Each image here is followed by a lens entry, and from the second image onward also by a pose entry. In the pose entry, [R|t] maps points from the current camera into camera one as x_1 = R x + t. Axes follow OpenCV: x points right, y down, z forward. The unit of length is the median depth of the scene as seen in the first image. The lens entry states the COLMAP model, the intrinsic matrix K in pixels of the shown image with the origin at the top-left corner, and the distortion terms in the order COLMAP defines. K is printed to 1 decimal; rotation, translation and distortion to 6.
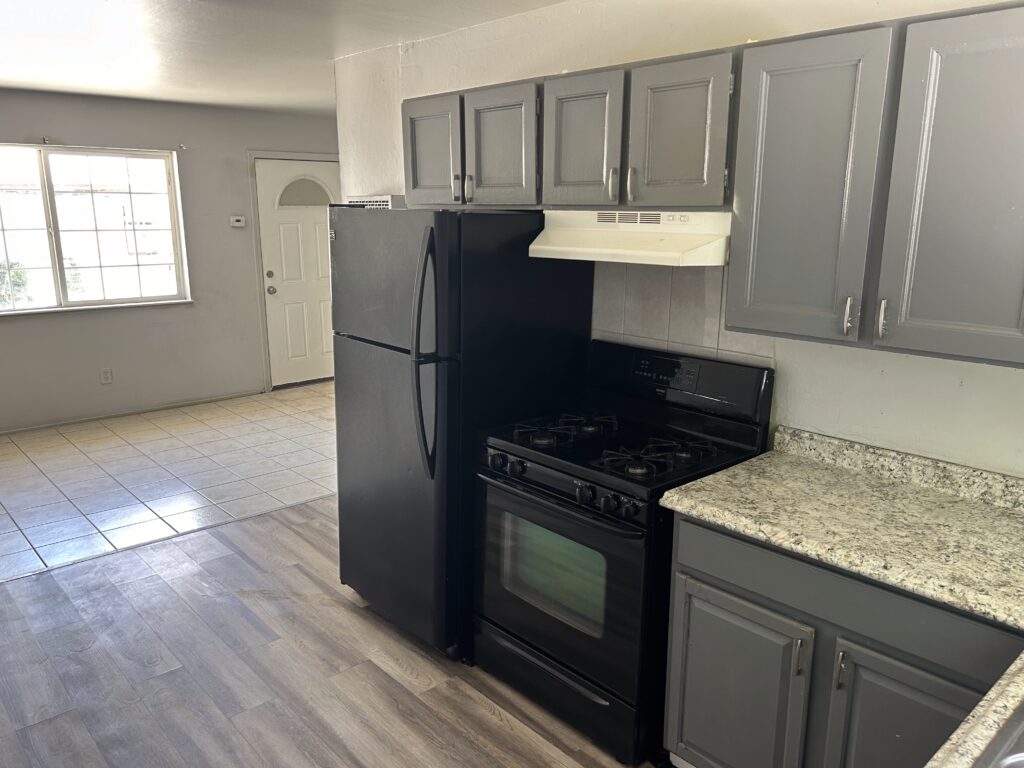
lens RADIAL K [[764.4, 0, 512.0], [0, 764.4, 384.0], [0, 0, 1]] dist [0.016266, -0.006748]
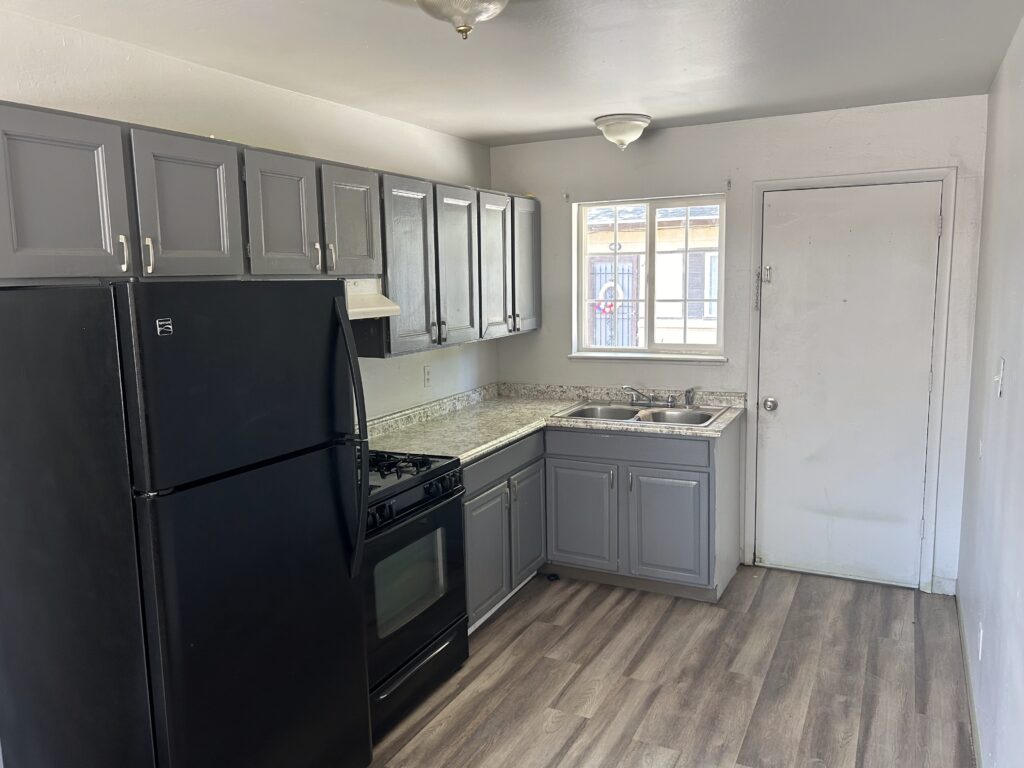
lens RADIAL K [[795.4, 0, 512.0], [0, 795.4, 384.0], [0, 0, 1]] dist [0.035469, 0.000077]
pose [[-0.361800, -0.128593, 0.923344, -1.100276], [0.229258, 0.947753, 0.221824, -0.276993], [-0.903627, 0.291940, -0.313416, 1.160002]]
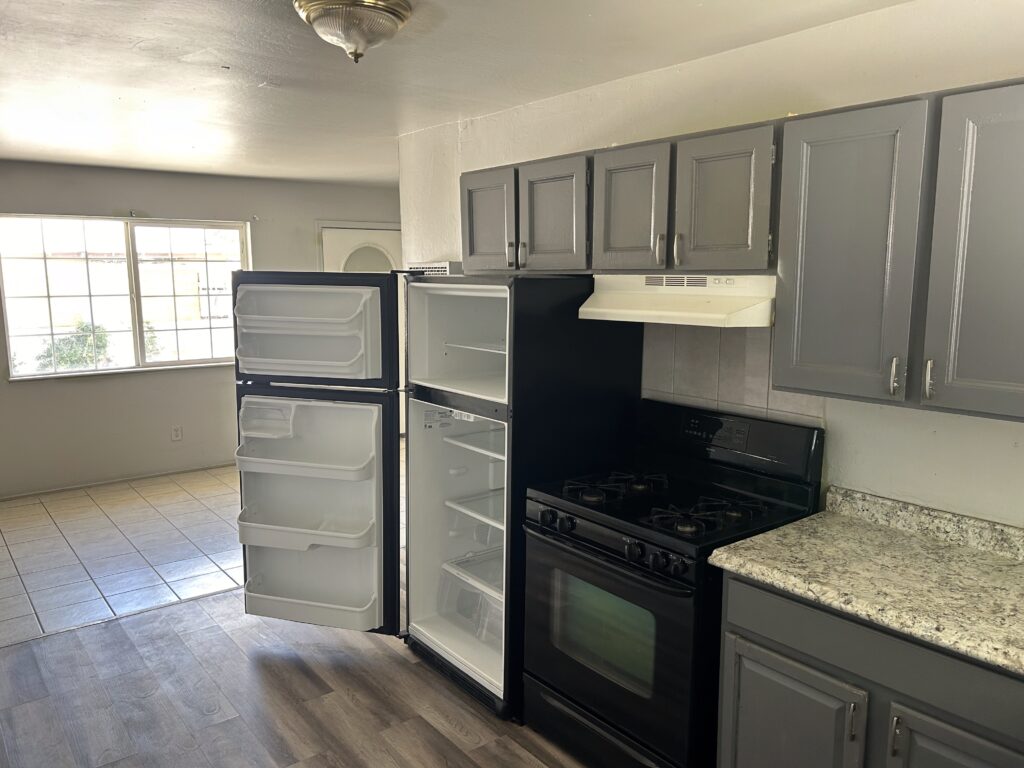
lens RADIAL K [[764.4, 0, 512.0], [0, 764.4, 384.0], [0, 0, 1]] dist [0.016266, -0.006748]
pose [[0.997365, 0.004179, -0.072428, 0.006876], [-0.010018, 0.996709, -0.080446, 0.006510], [0.071853, 0.080960, 0.994124, -0.032127]]
